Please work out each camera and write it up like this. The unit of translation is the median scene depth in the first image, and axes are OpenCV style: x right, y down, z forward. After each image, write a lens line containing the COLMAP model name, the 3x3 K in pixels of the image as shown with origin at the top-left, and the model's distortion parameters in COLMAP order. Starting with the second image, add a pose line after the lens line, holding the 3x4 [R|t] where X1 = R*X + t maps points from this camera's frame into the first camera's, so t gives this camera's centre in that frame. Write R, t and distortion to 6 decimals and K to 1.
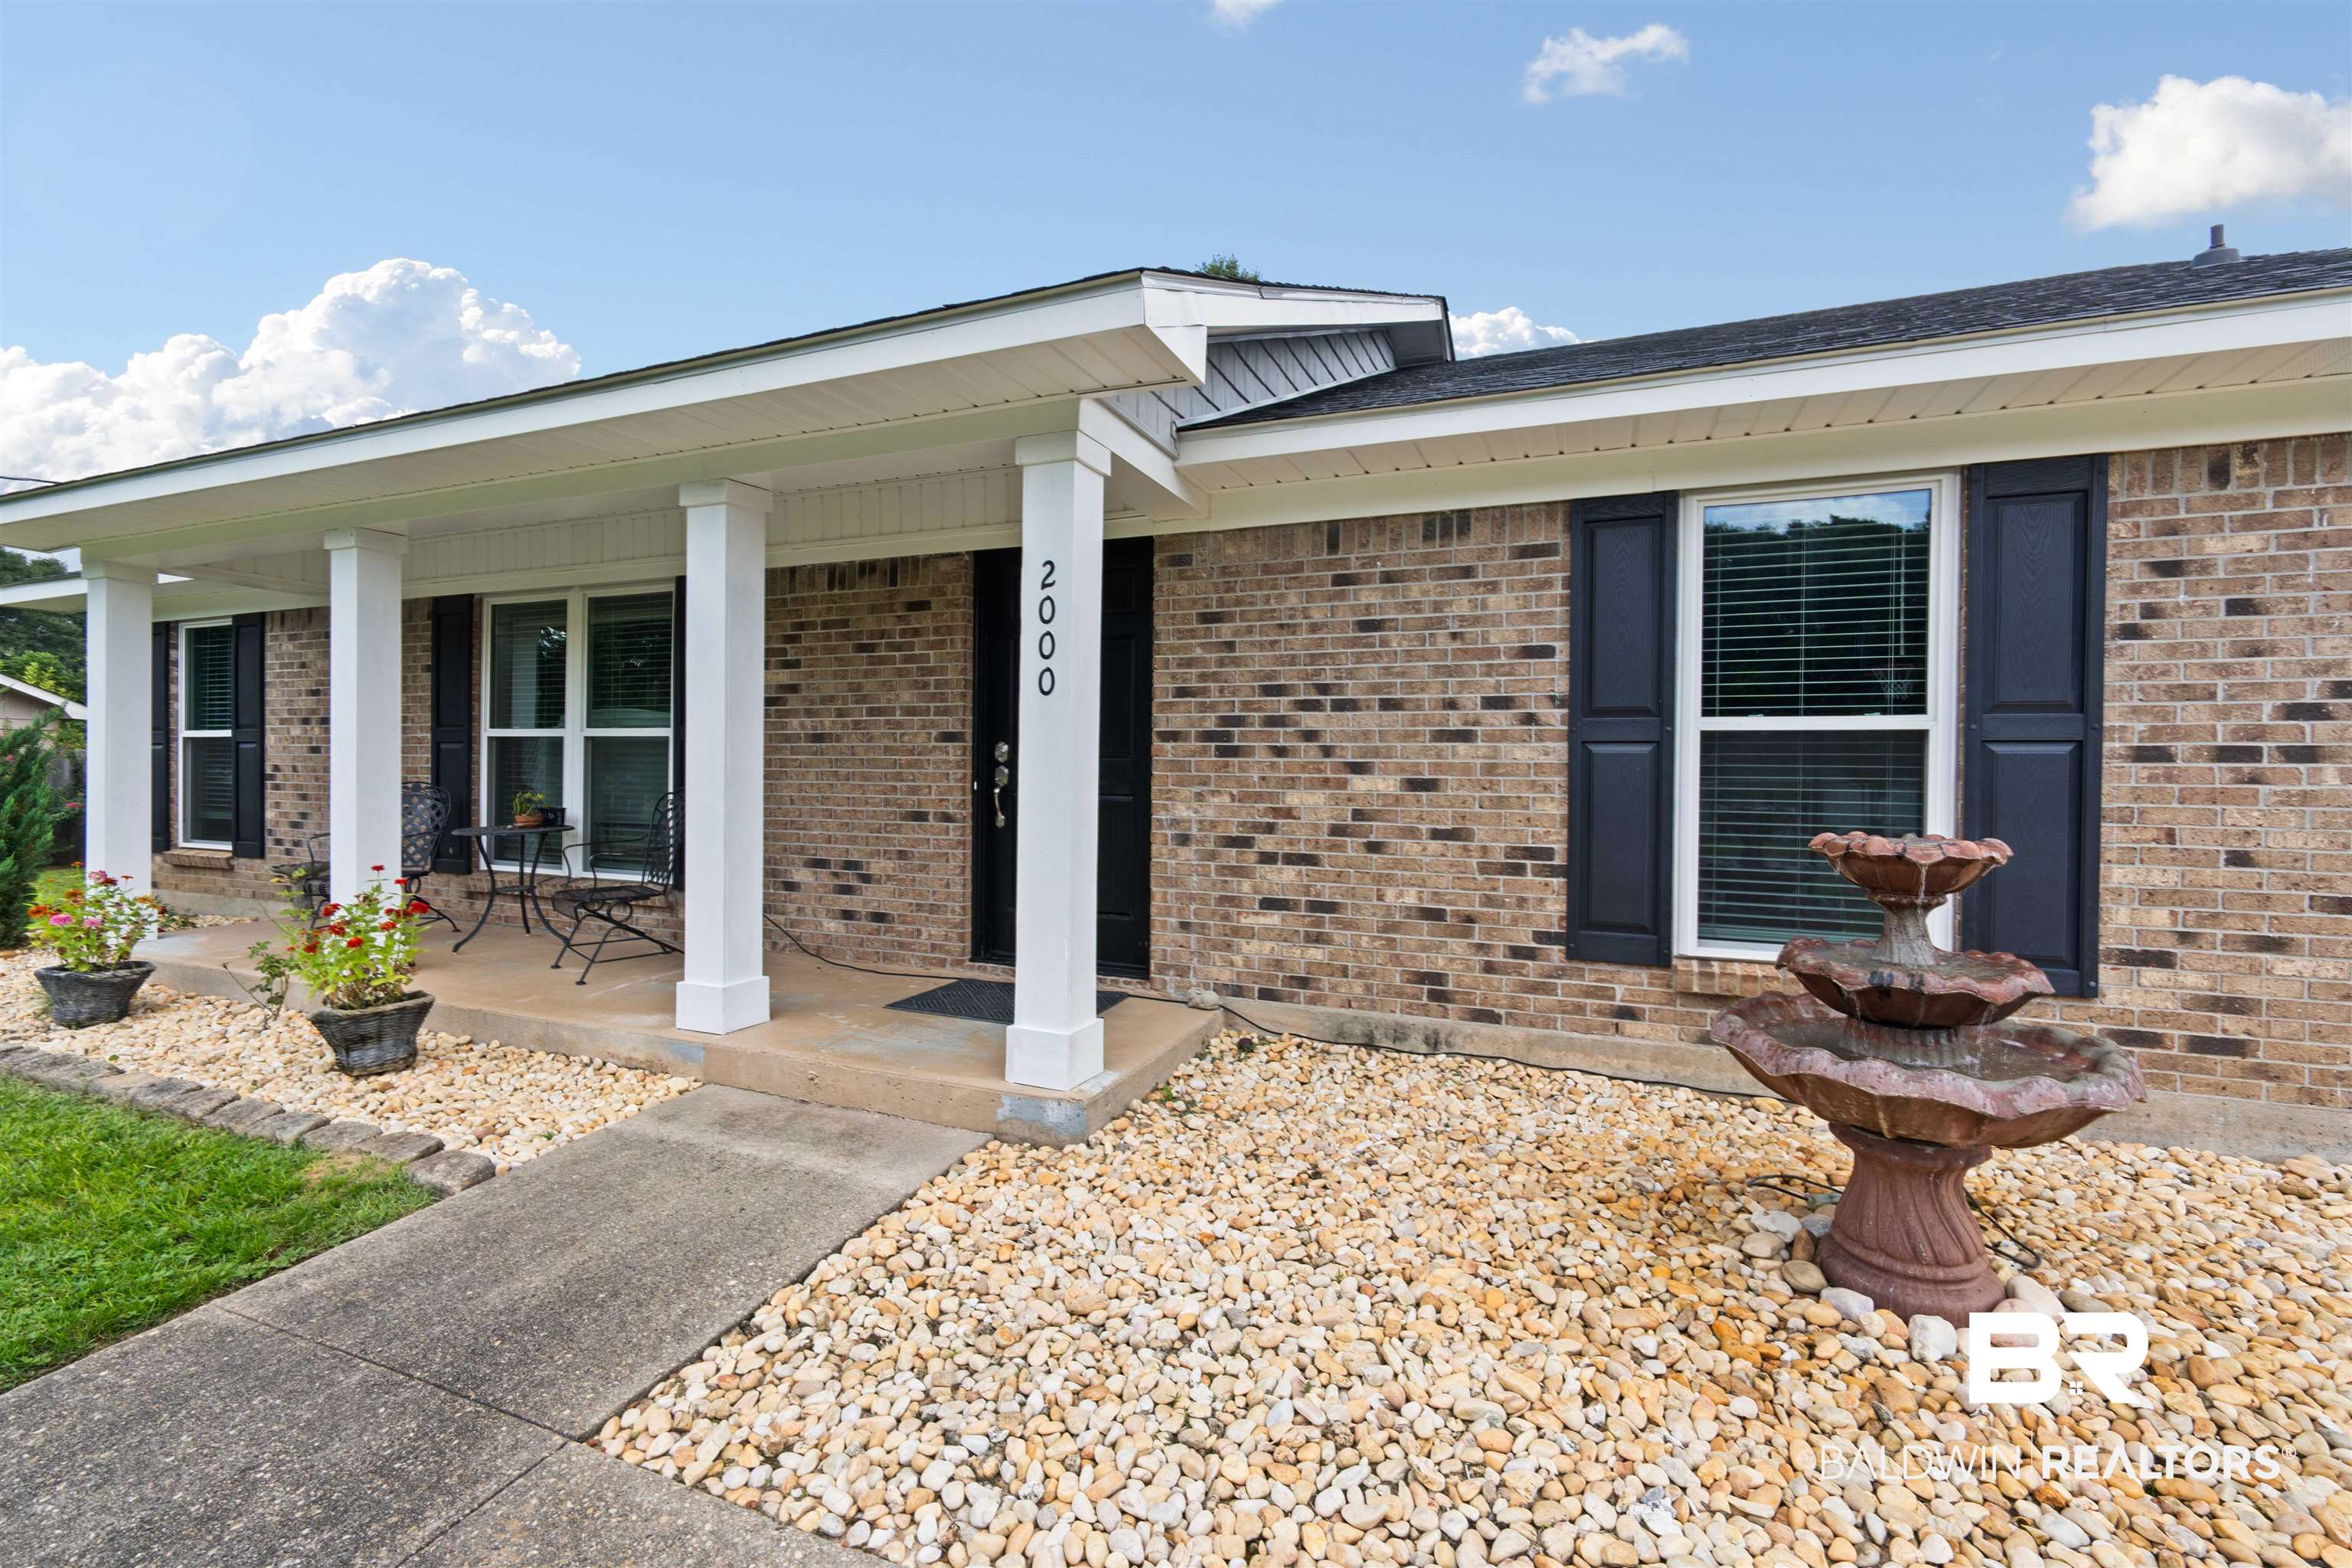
lens RADIAL K [[1032.6, 0, 1164.3], [0, 1032.6, 775.7], [0, 0, 1]] dist [-0.004068, 0.000564]
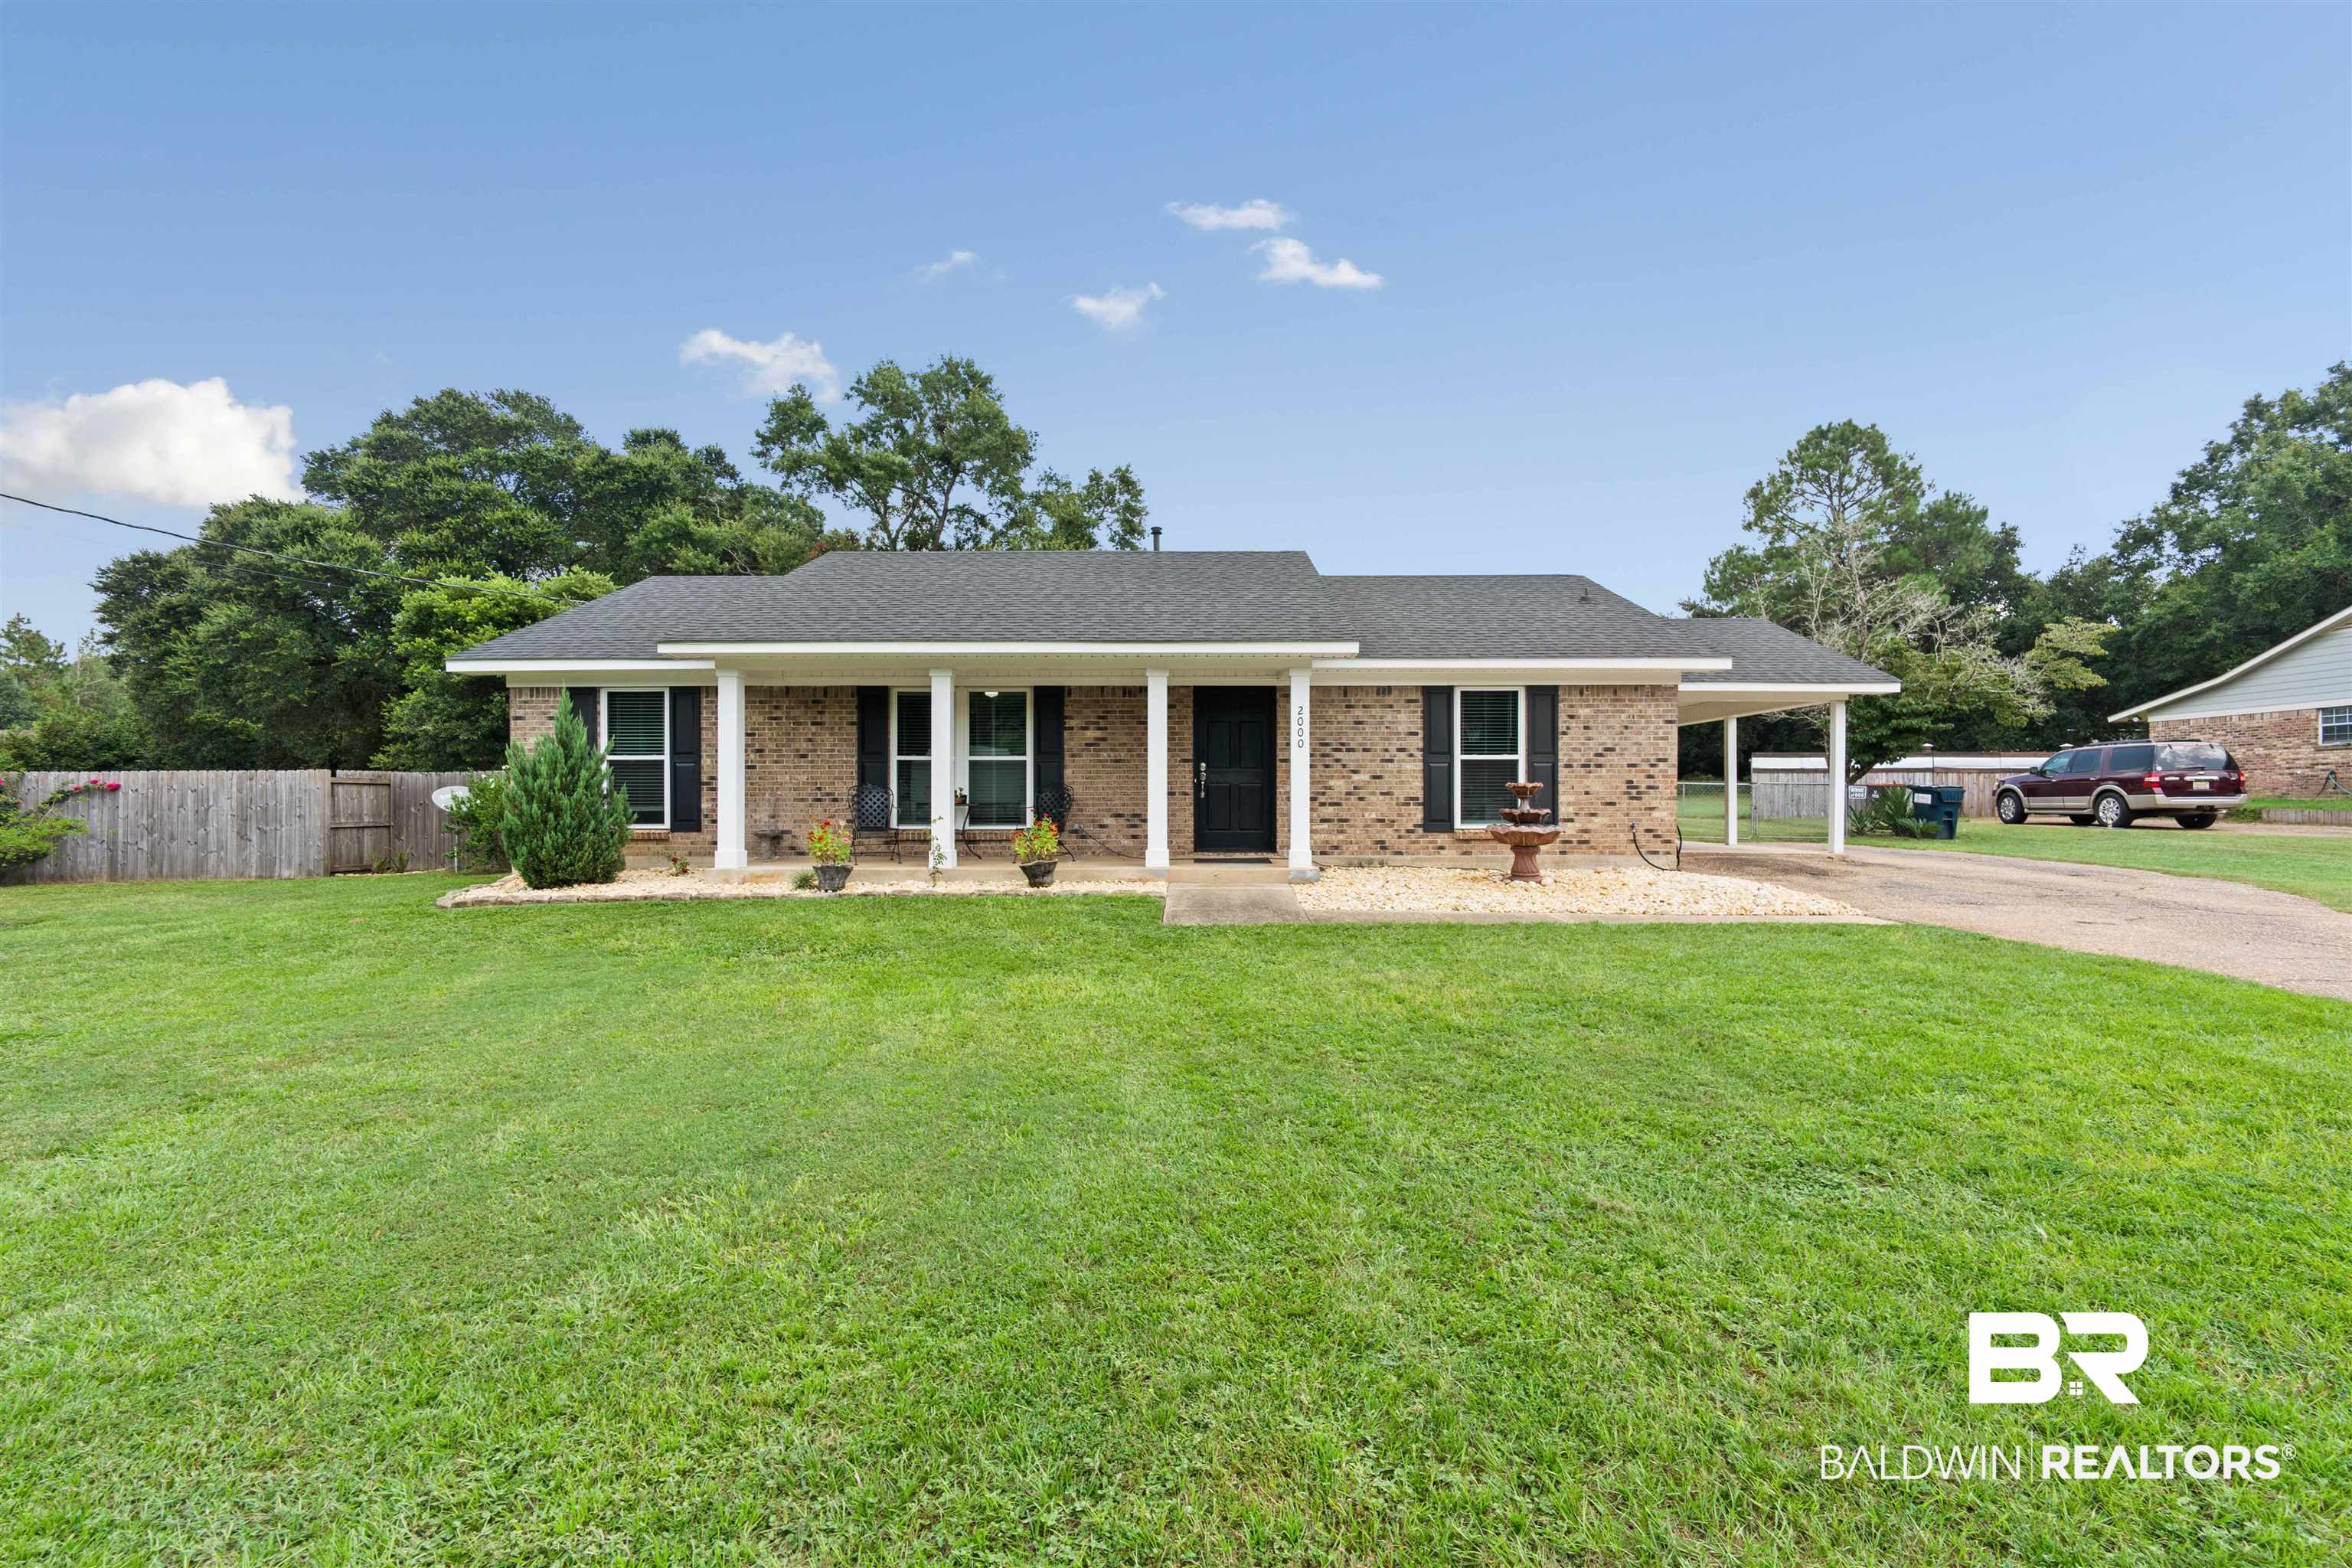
lens RADIAL K [[1032.6, 0, 1185.0], [0, 1032.6, 783.4], [0, 0, 1]] dist [-0.004068, 0.000564]
pose [[0.930127, -0.009922, 0.367104, -1.409571], [0.012484, 0.999911, -0.004605, 0.034982], [-0.367025, 0.008867, 0.930169, -1.622726]]
